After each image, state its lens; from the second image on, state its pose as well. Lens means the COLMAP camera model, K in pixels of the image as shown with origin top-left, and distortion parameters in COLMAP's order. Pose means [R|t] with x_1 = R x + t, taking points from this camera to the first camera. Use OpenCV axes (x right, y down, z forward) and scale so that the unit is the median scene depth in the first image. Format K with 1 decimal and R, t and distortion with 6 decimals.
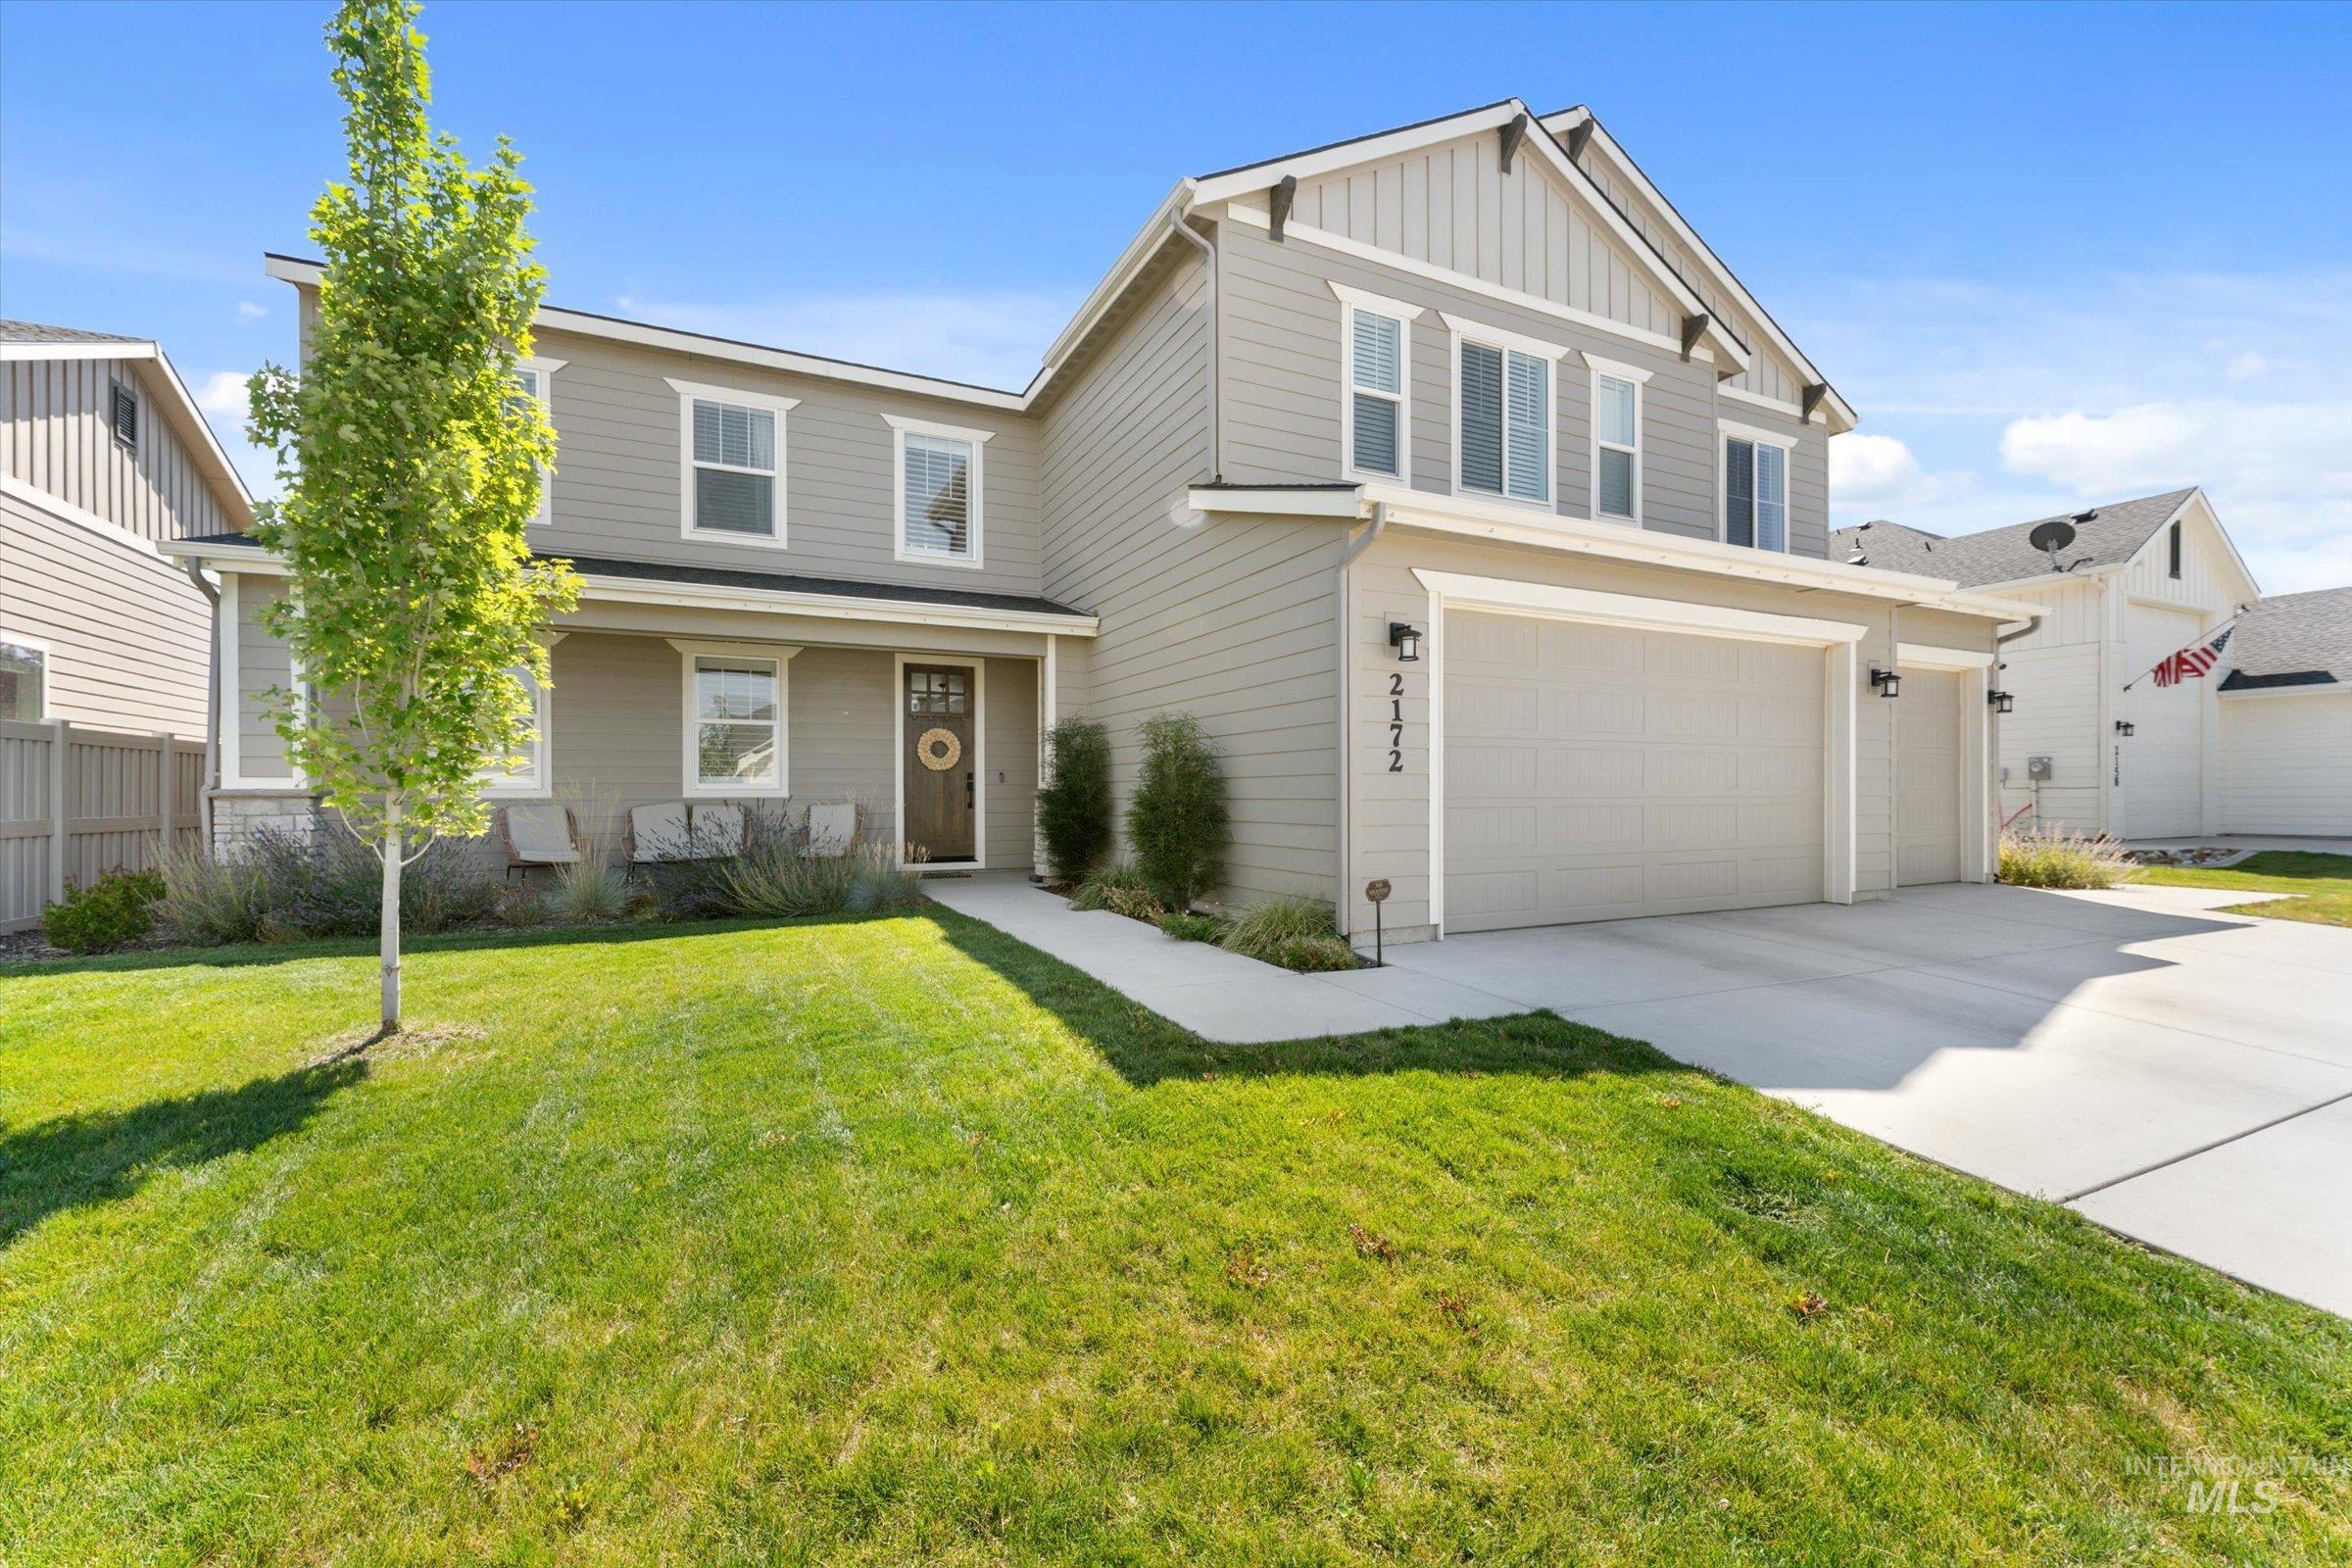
lens RADIAL K [[965.0, 0, 1176.8], [0, 965.0, 792.9], [0, 0, 1]] dist [-0.001494, -0.000083]
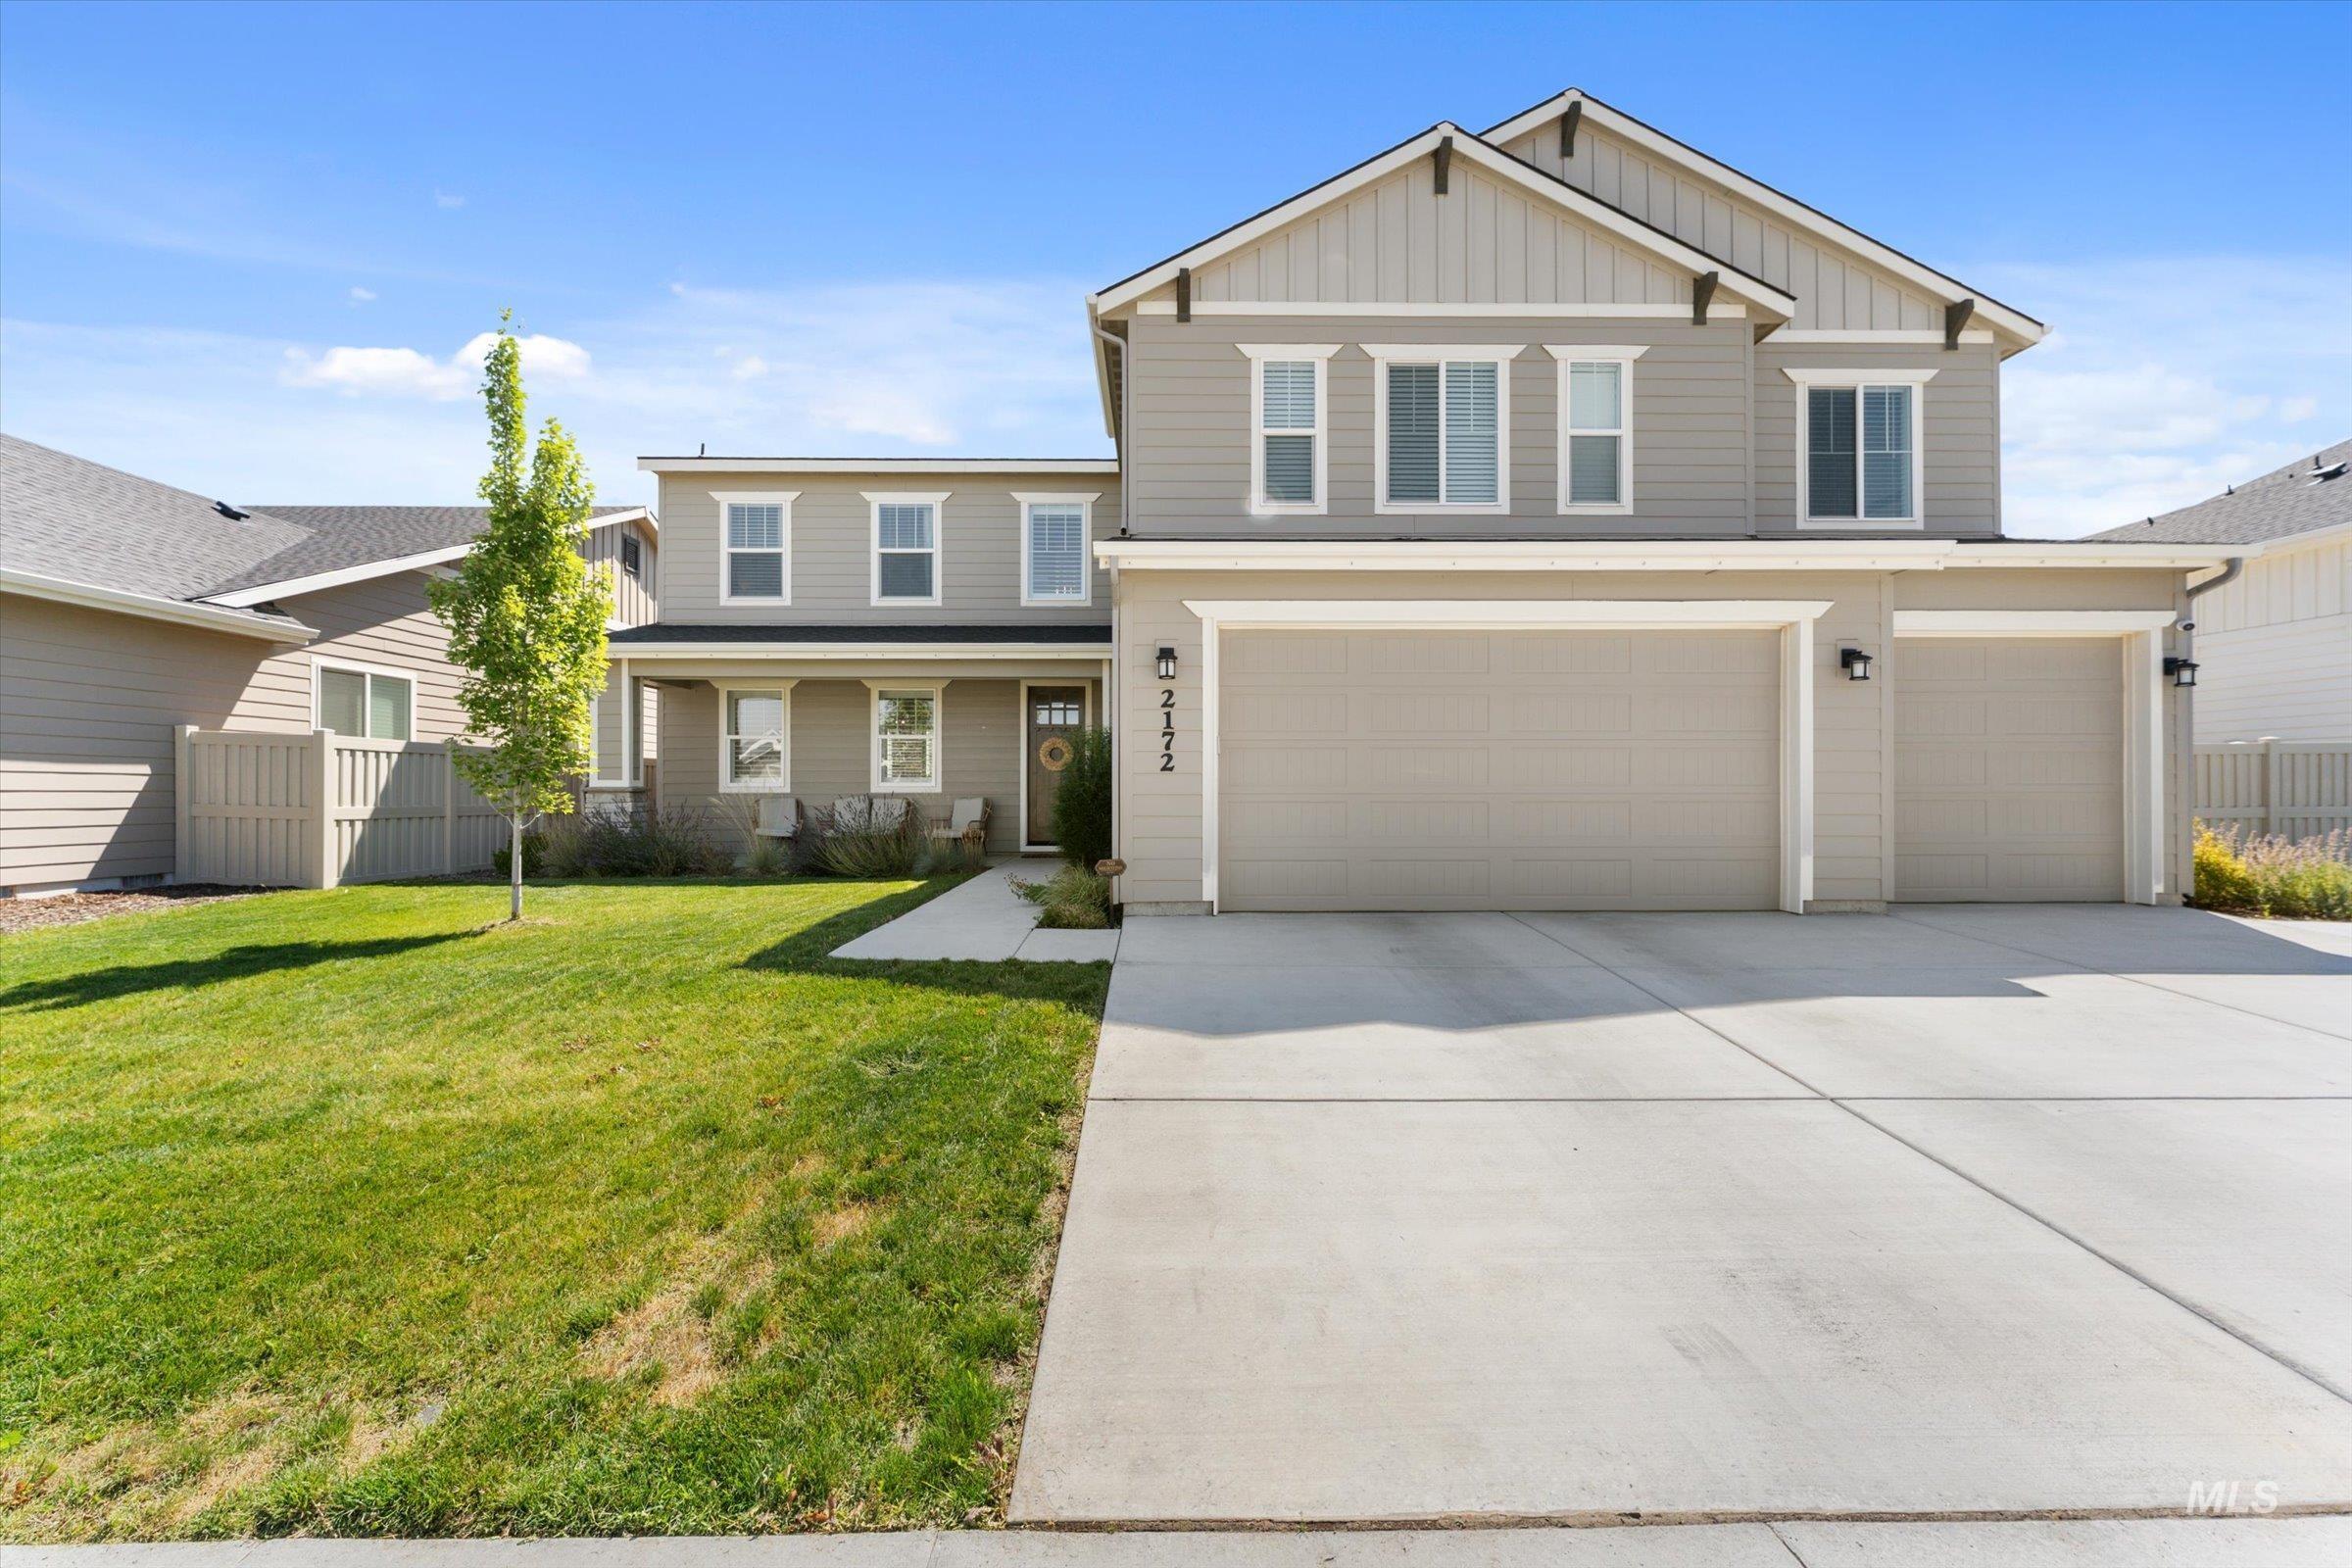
lens RADIAL K [[946.0, 0, 1170.6], [0, 946.0, 785.8], [0, 0, 1]] dist [-0.001898, -0.000176]
pose [[0.902076, -0.001603, -0.431575, 0.507102], [-0.000603, 0.999987, -0.004974, 0.001407], [0.431577, 0.004748, 0.902063, -0.042192]]
